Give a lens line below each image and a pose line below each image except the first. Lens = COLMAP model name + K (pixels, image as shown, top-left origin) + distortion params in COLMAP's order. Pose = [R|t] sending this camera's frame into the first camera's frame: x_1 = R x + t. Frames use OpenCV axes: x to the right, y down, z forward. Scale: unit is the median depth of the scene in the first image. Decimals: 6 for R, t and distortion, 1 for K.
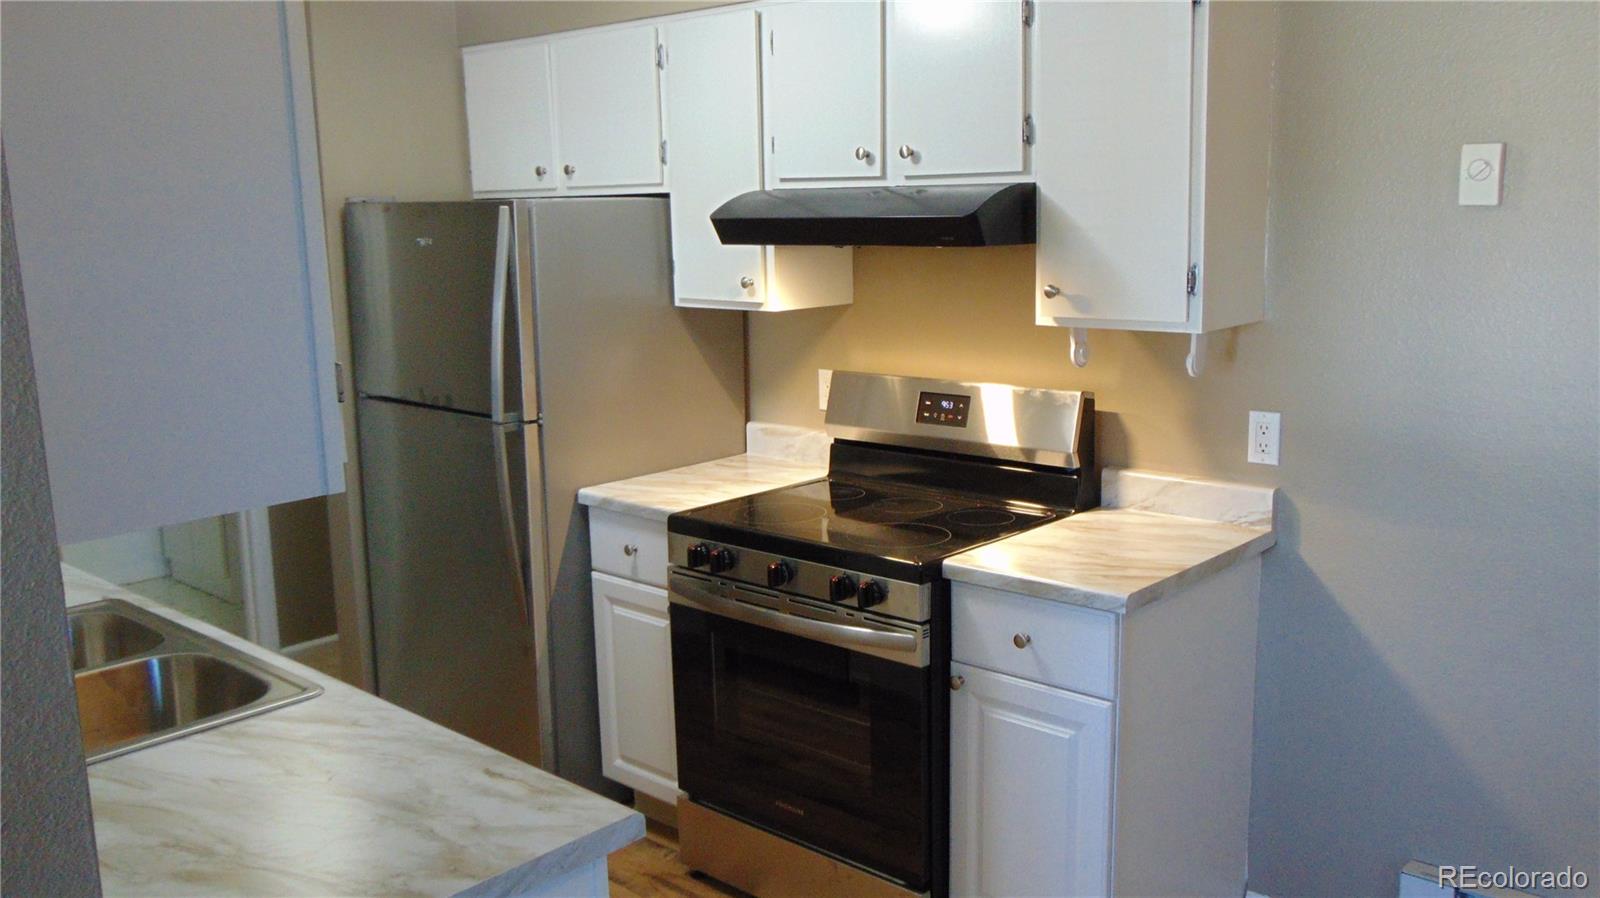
lens RADIAL K [[1354.1, 0, 800.0], [0, 1354.1, 449.0], [0, 0, 1]] dist [-0.030372, 0.010909]
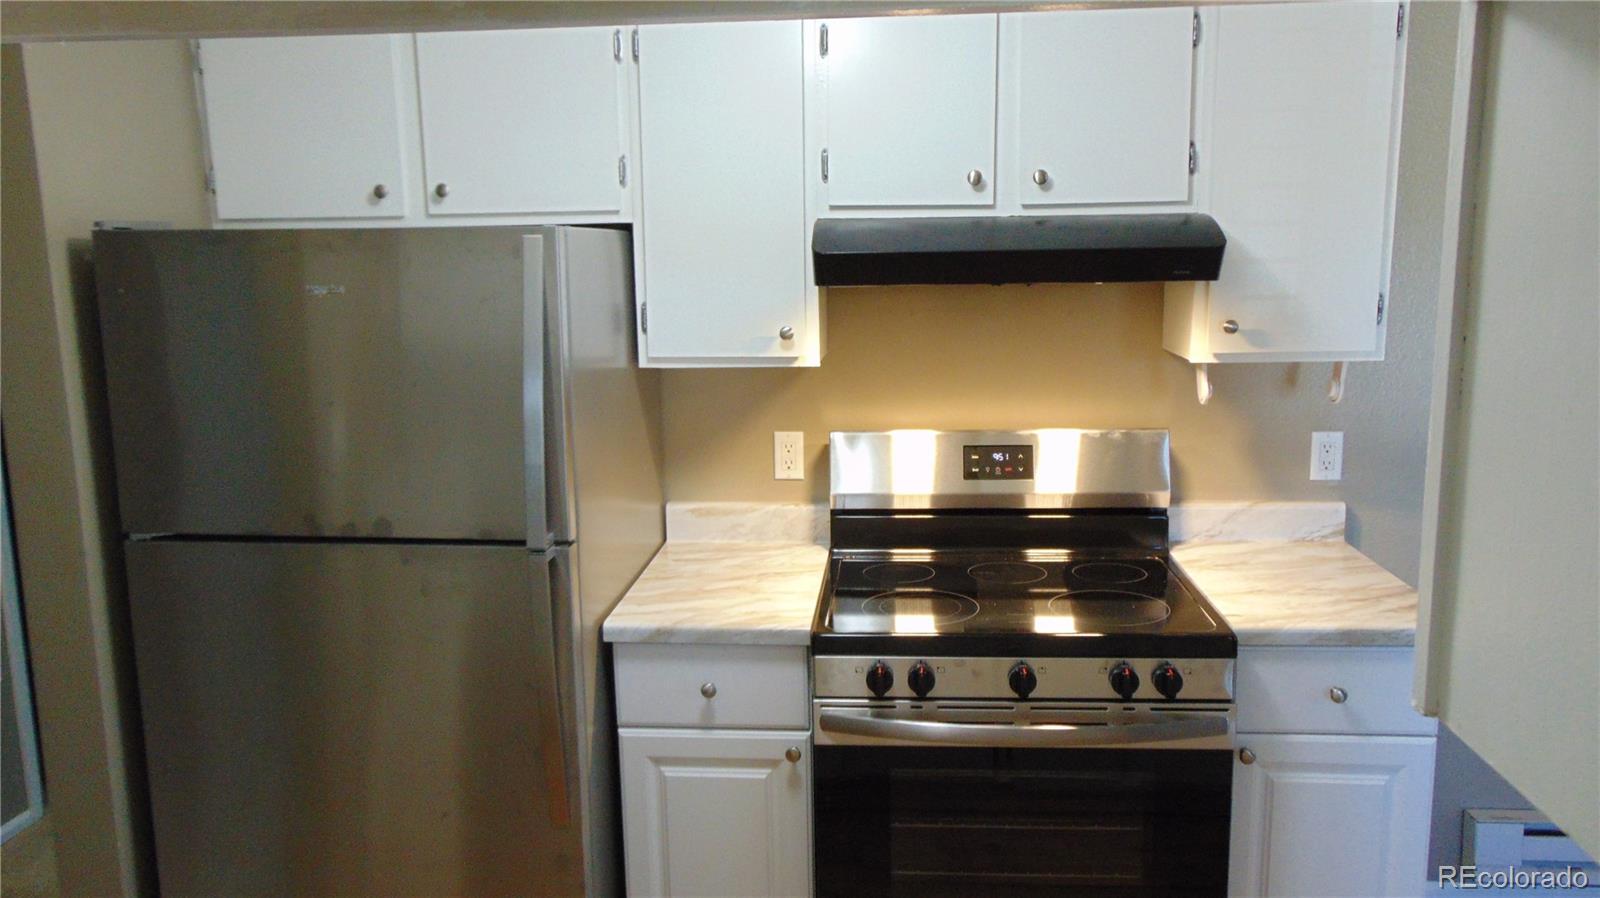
lens RADIAL K [[1187.5, 0, 800.0], [0, 1187.5, 449.0], [0, 0, 1]] dist [-0.041809, 0.074688]
pose [[0.790789, -0.098376, 0.604132, -0.514375], [0.110980, 0.993685, 0.016541, -0.070451], [-0.601944, 0.053966, 0.796712, 0.469106]]
